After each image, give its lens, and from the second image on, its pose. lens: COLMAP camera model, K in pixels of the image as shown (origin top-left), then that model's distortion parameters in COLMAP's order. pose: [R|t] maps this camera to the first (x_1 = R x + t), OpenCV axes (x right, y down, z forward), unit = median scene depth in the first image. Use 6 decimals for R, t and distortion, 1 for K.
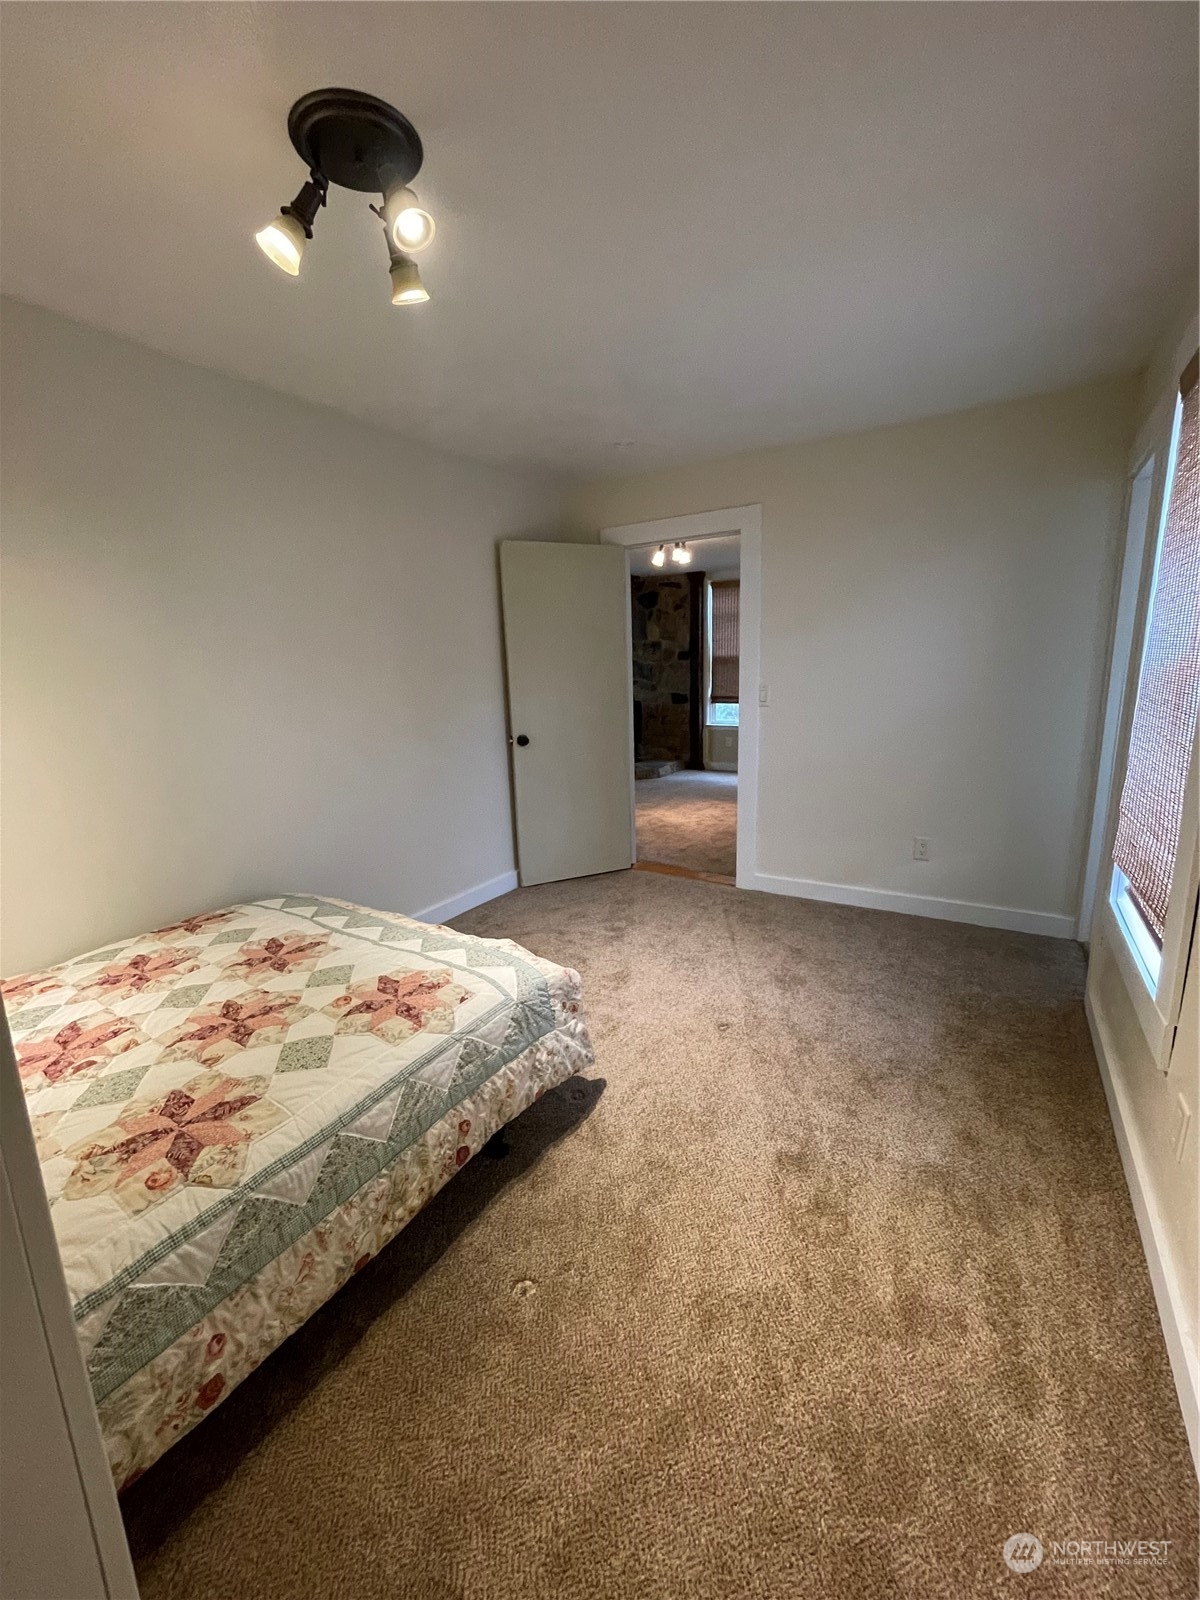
lens RADIAL K [[648.5, 0, 600.2], [0, 648.5, 793.0], [0, 0, 1]] dist [-0.000751, 0.000019]
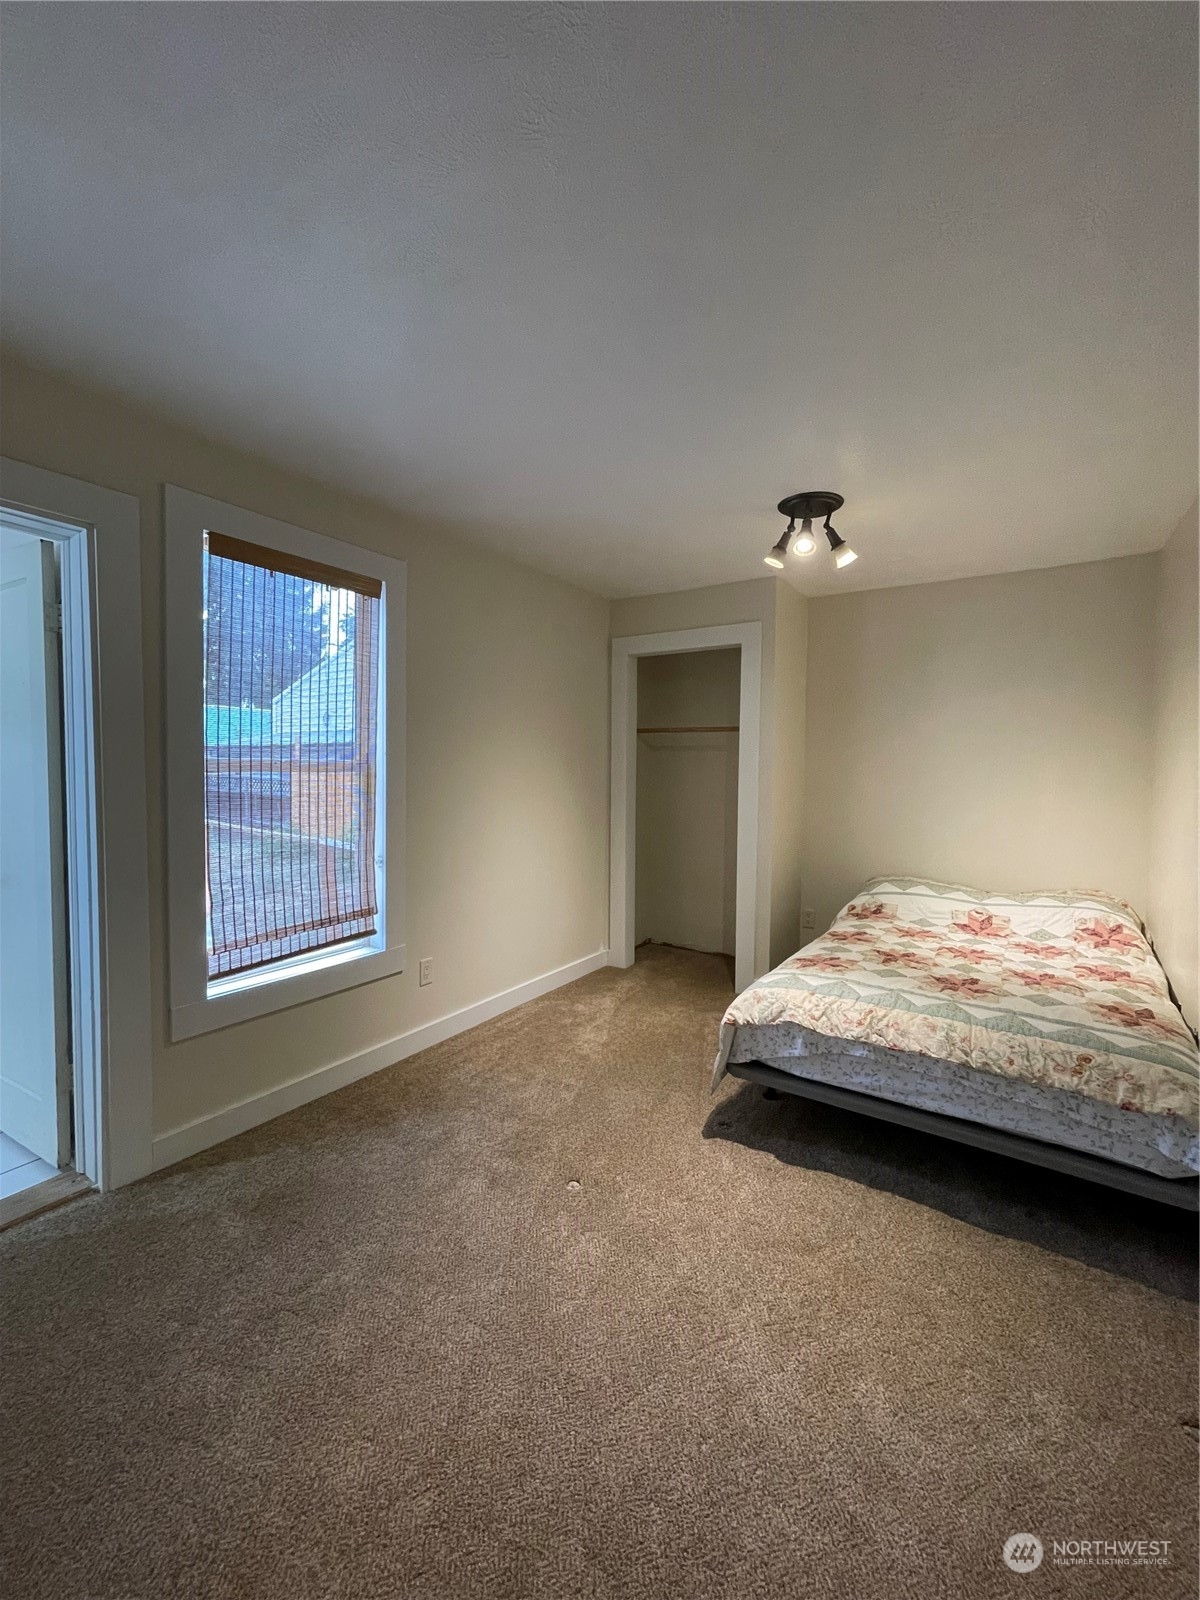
lens RADIAL K [[648.5, 0, 599.8], [0, 648.5, 796.9], [0, 0, 1]] dist [-0.000751, 0.000019]
pose [[-0.998658, 0.014470, 0.049729, 0.134209], [0.025953, 0.970744, 0.238709, -0.421595], [-0.044820, 0.239679, -0.969817, 2.142768]]
